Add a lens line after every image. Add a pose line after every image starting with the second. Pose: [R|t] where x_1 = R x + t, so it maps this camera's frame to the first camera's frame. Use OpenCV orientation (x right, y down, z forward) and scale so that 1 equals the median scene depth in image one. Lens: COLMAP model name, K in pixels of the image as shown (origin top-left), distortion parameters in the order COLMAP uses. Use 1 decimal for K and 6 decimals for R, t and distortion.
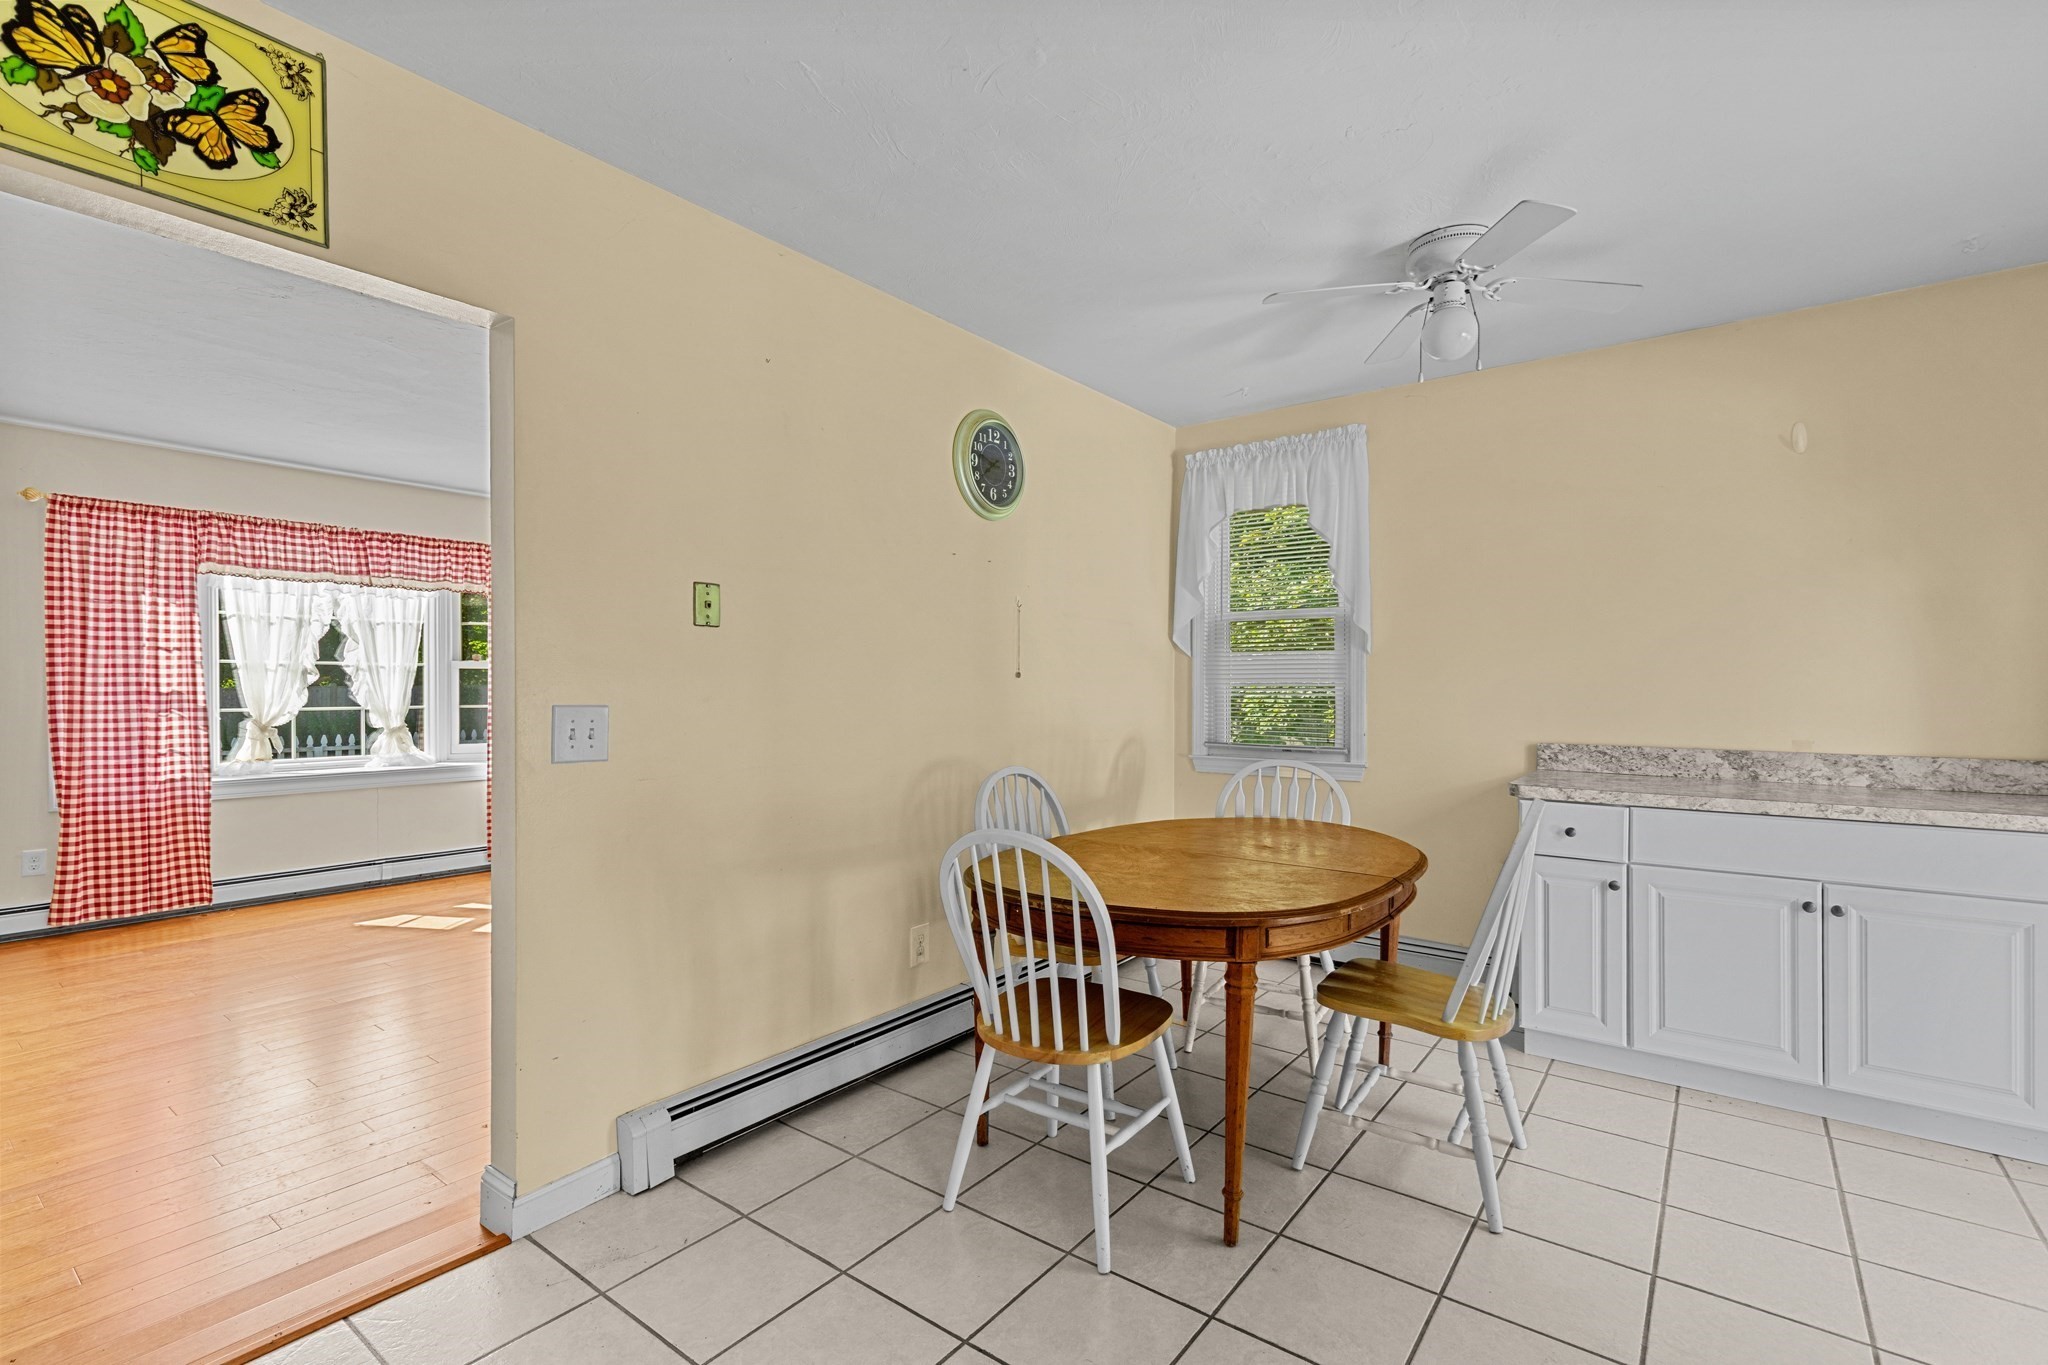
lens RADIAL K [[927.5, 0, 1023.5], [0, 927.5, 694.2], [0, 0, 1]] dist [0.001928, 0.004733]
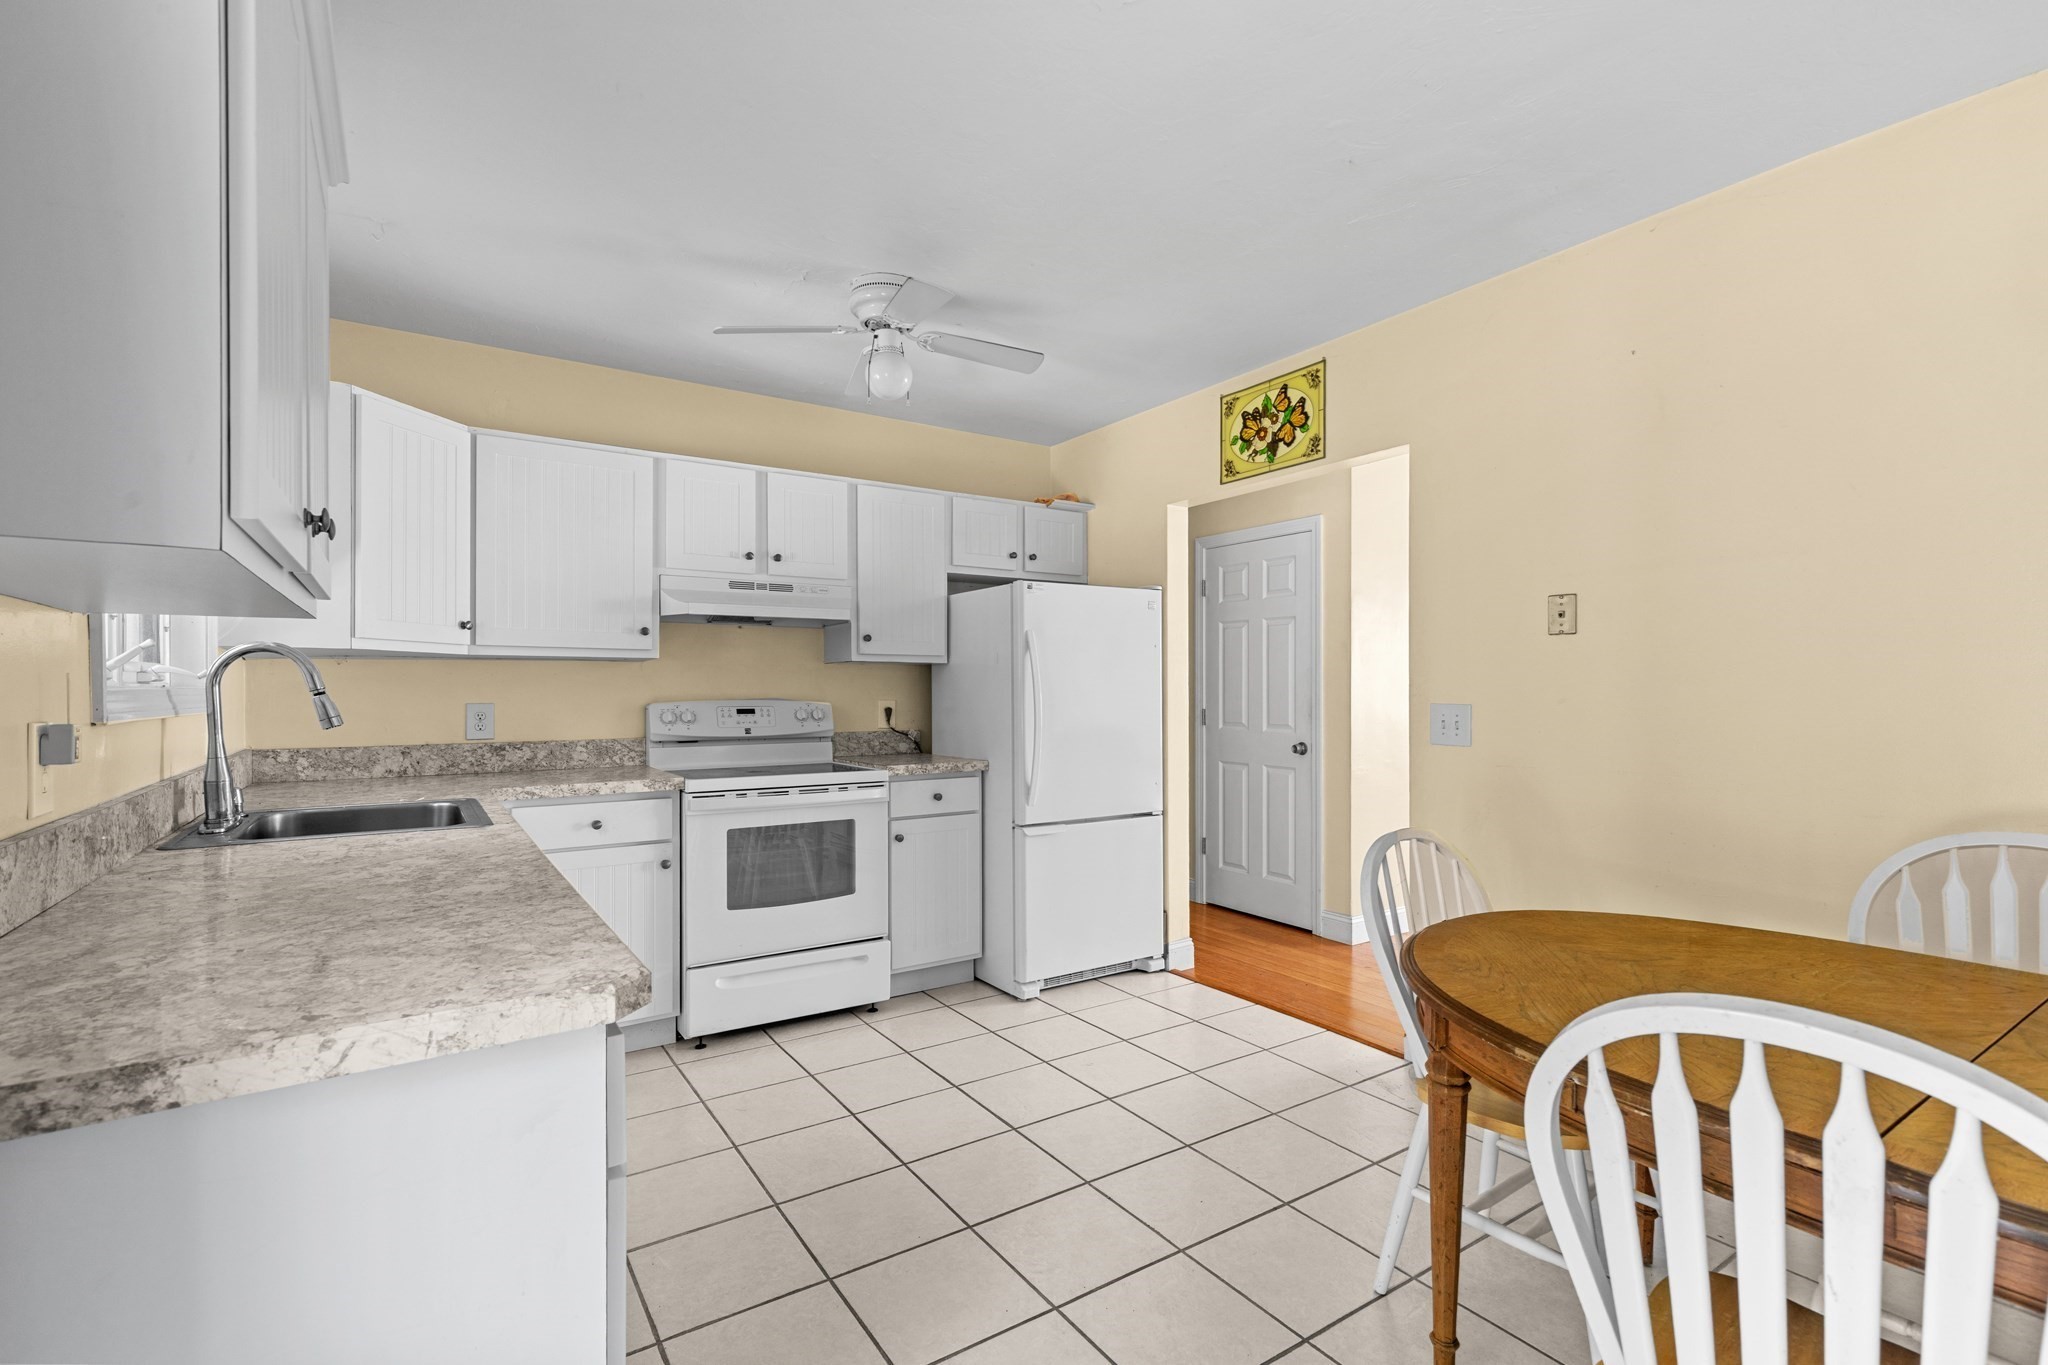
lens RADIAL K [[927.5, 0, 1023.5], [0, 927.5, 694.2], [0, 0, 1]] dist [0.001928, 0.004733]
pose [[-0.326272, 0.005486, -0.945260, 1.330593], [-0.005750, 0.999953, 0.007788, -0.011077], [0.945259, 0.007977, -0.326225, 1.120955]]
